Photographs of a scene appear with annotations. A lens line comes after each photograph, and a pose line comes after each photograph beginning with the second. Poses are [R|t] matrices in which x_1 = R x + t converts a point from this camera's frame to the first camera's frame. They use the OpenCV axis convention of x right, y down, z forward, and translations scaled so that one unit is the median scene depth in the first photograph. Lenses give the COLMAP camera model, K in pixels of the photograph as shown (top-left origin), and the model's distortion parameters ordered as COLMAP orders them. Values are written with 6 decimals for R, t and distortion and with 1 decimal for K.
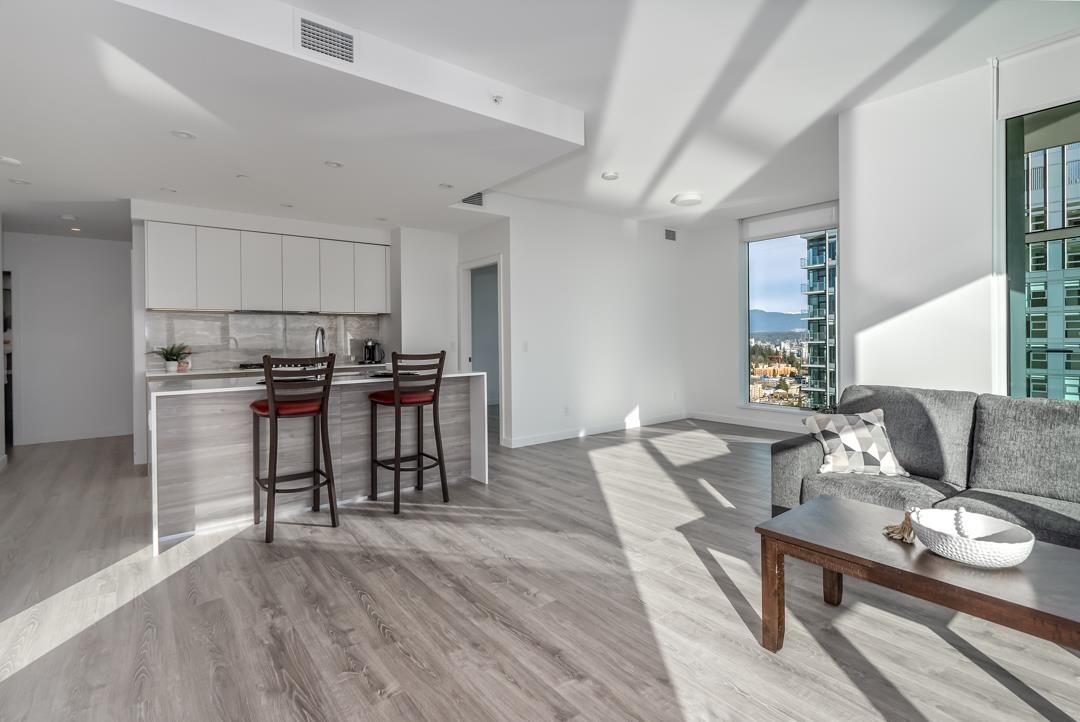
lens RADIAL K [[504.3, 0, 551.3], [0, 504.3, 349.9], [0, 0, 1]] dist [0.000332, 0.000568]
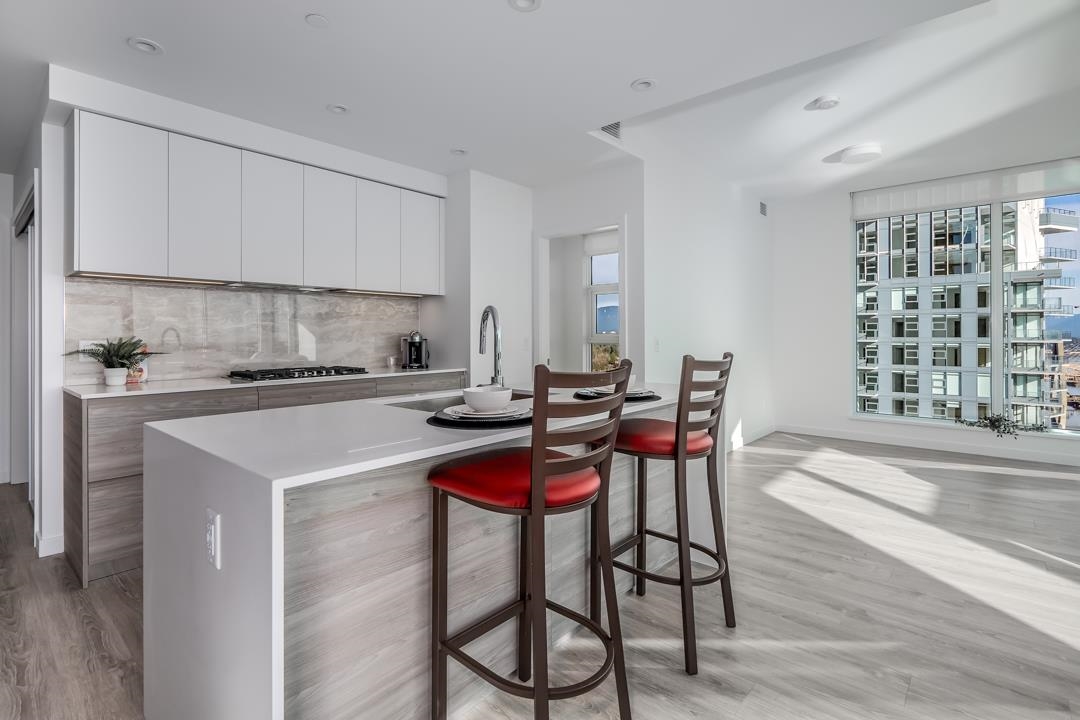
lens RADIAL K [[509.8, 0, 539.8], [0, 509.8, 339.8], [0, 0, 1]] dist [0.004067, 0.000263]
pose [[0.985782, 0.006451, 0.167907, -0.311951], [-0.004383, 0.999910, -0.012683, -0.003156], [-0.167974, 0.011767, 0.985721, 0.291637]]
